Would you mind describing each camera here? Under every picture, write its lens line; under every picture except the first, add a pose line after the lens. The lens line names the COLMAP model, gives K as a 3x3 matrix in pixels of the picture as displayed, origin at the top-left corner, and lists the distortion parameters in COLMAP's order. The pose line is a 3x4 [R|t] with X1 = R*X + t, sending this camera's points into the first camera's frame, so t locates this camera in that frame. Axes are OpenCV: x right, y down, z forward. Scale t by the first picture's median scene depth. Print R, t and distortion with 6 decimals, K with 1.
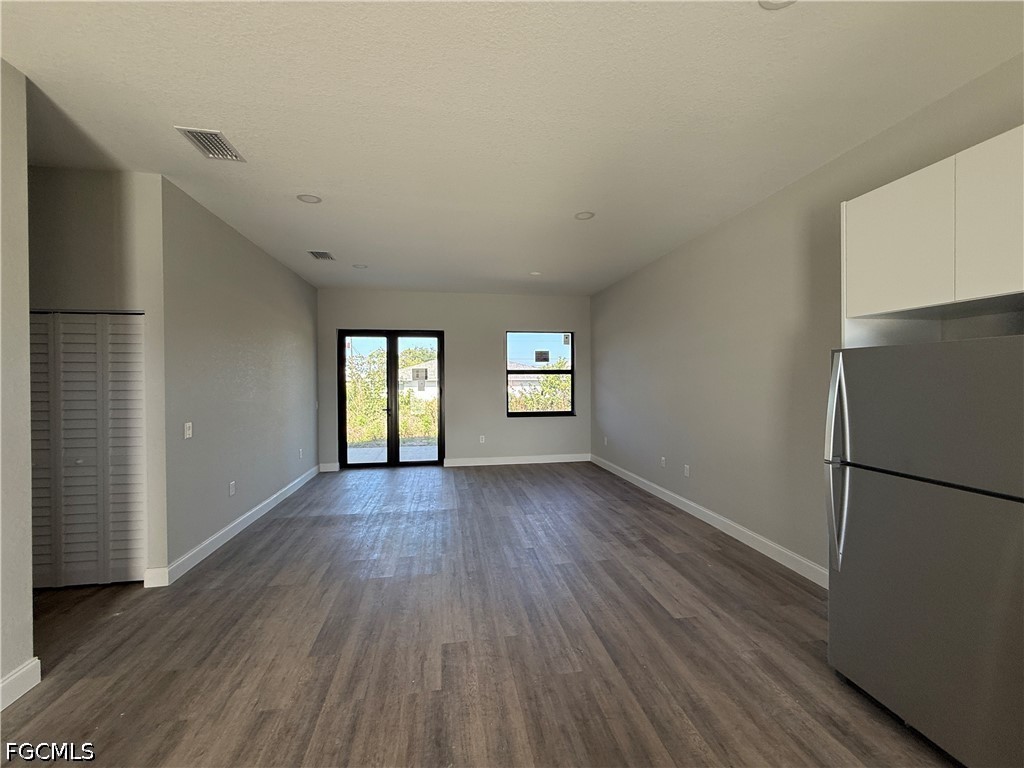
lens RADIAL K [[409.0, 0, 509.3], [0, 409.0, 383.5], [0, 0, 1]] dist [0.000618, 0.000130]
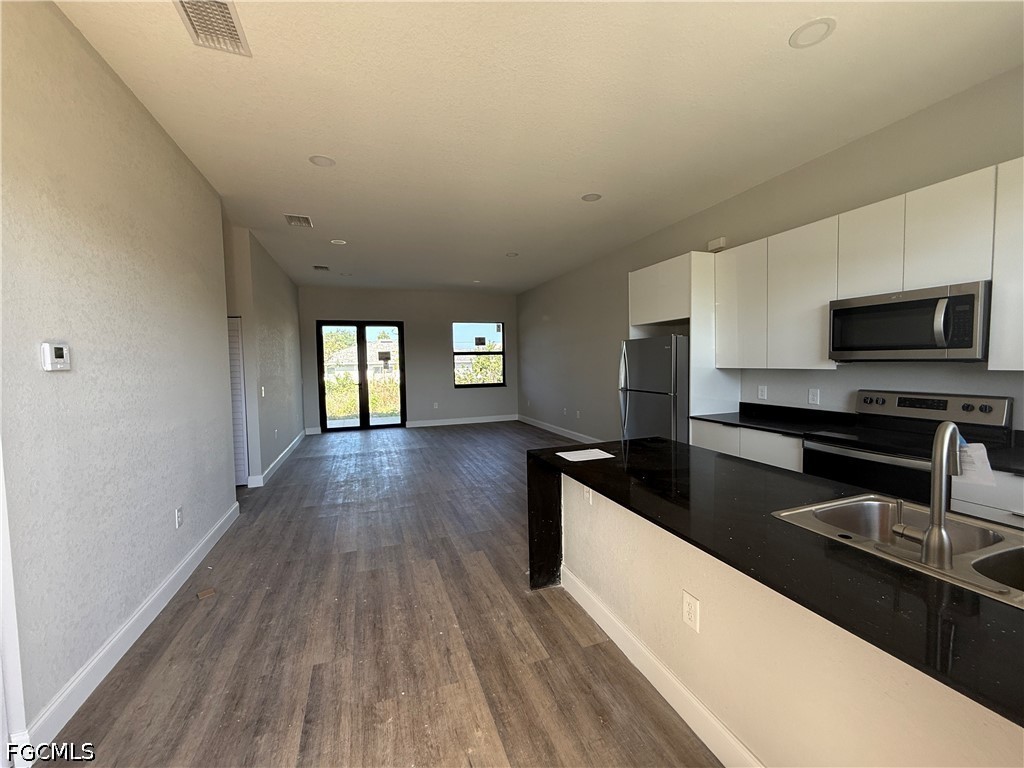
lens RADIAL K [[409.0, 0, 509.3], [0, 409.0, 383.5], [0, 0, 1]] dist [0.000618, 0.000130]
pose [[0.984242, -0.022124, 0.175436, -0.063587], [0.014853, 0.998980, 0.042650, 0.014357], [-0.176201, -0.039372, 0.983567, -0.317233]]
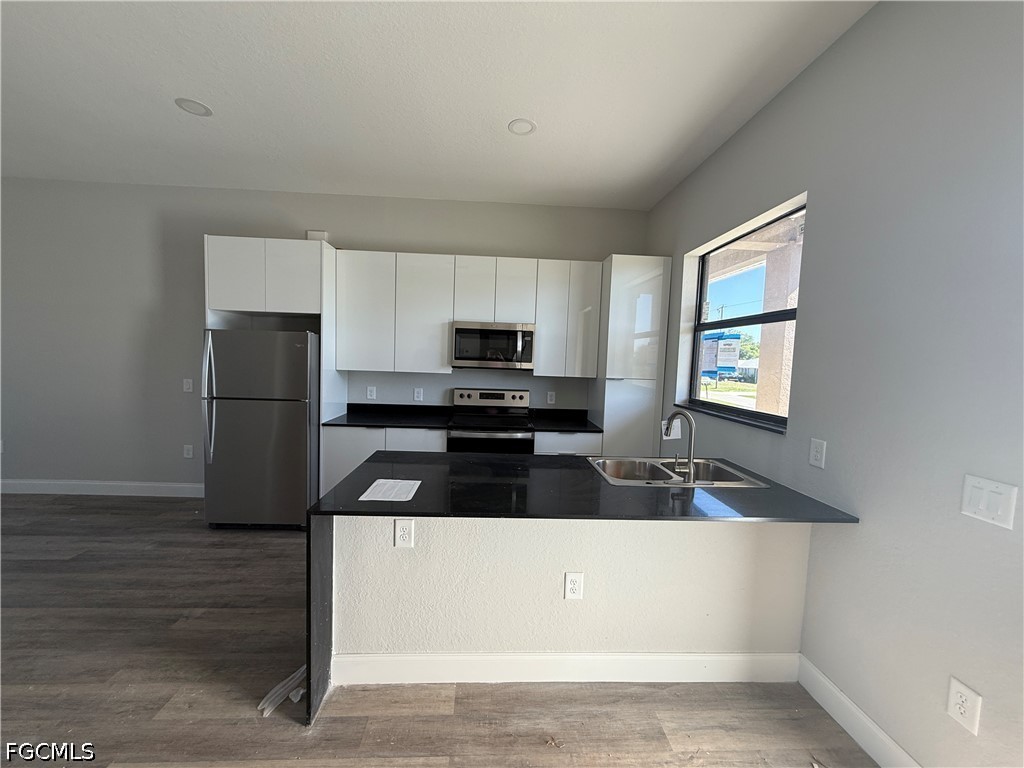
lens RADIAL K [[409.0, 0, 509.3], [0, 409.0, 383.5], [0, 0, 1]] dist [0.000618, 0.000130]
pose [[0.110949, -0.053045, 0.992409, -0.192105], [-0.024910, 0.998112, 0.056135, 0.003540], [-0.993514, -0.030949, 0.109419, -0.103782]]
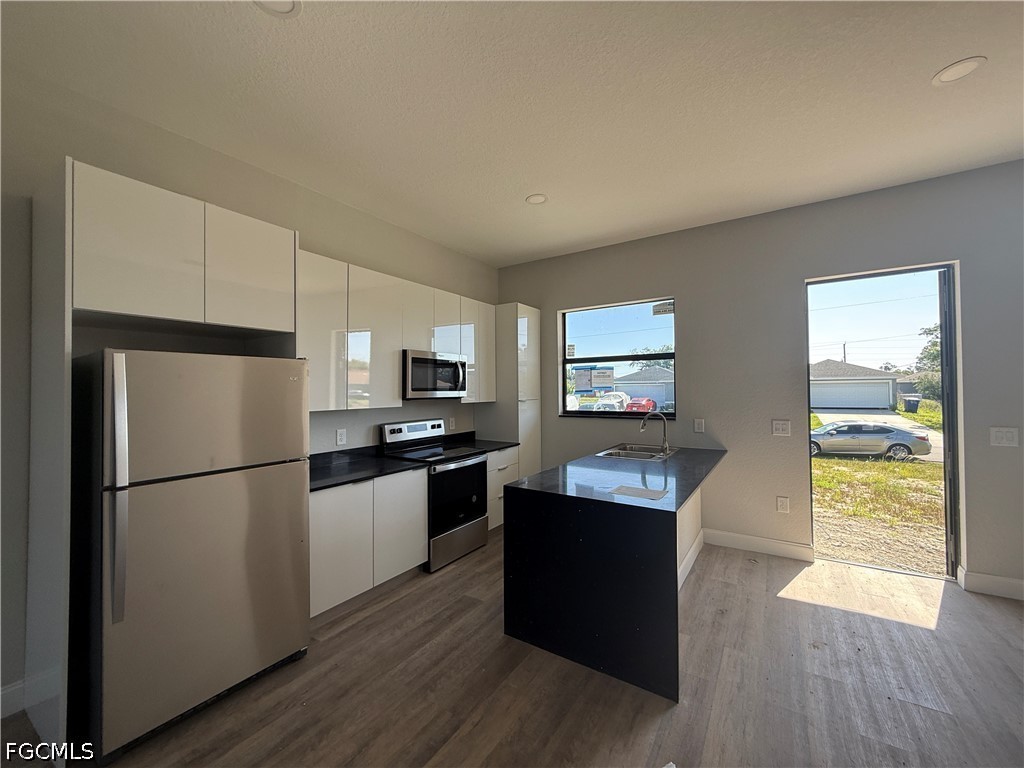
lens RADIAL K [[409.0, 0, 509.3], [0, 409.0, 383.5], [0, 0, 1]] dist [0.000618, 0.000130]
pose [[-0.735136, 0.025137, 0.677453, -0.091481], [0.022538, 0.999666, -0.012636, 0.003888], [-0.677545, 0.005980, -0.735457, 0.300412]]
